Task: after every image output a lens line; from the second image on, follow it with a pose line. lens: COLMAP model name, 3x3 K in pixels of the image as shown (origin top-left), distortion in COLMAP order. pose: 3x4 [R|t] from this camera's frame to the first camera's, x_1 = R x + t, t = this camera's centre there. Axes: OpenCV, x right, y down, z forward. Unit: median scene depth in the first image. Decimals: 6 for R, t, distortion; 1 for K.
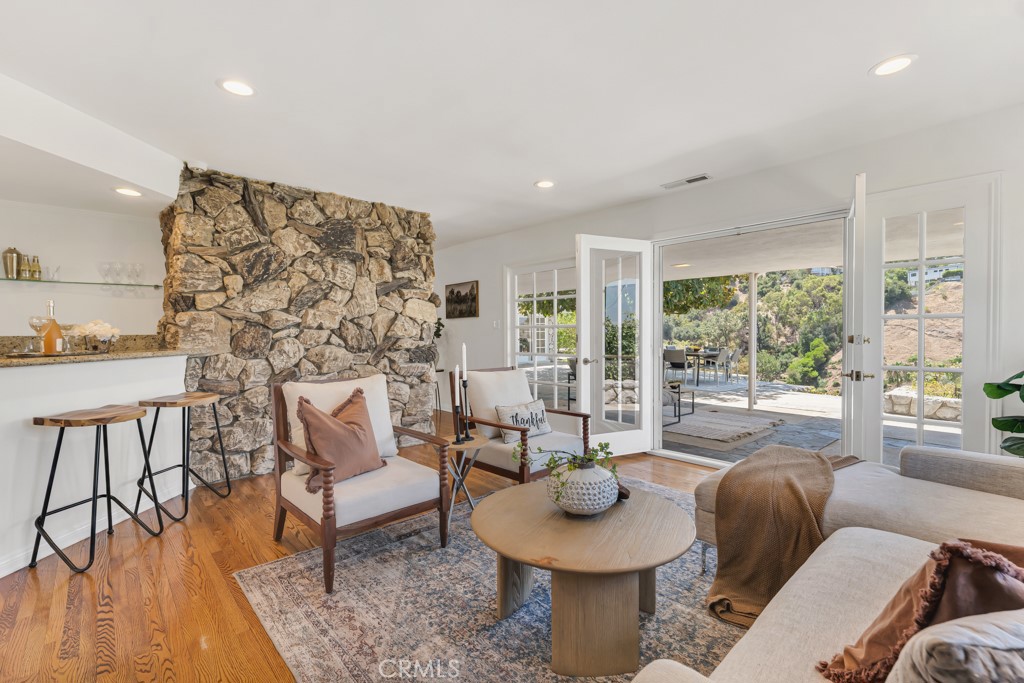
lens RADIAL K [[464.6, 0, 509.0], [0, 464.6, 335.1], [0, 0, 1]] dist [0.004060, -0.001138]
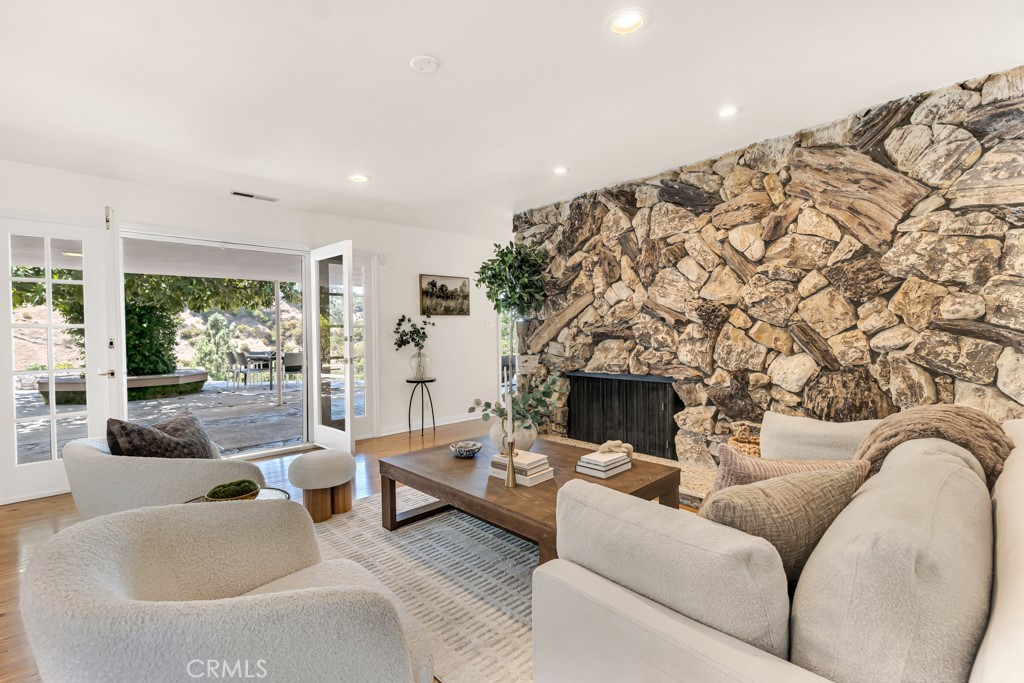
lens RADIAL K [[464.6, 0, 508.4], [0, 464.6, 336.2], [0, 0, 1]] dist [0.004060, -0.001138]
pose [[-0.044374, -0.018848, 0.998837, -0.957235], [0.032959, 0.999250, 0.020320, -0.012837], [-0.998471, 0.033822, -0.043720, 0.910035]]
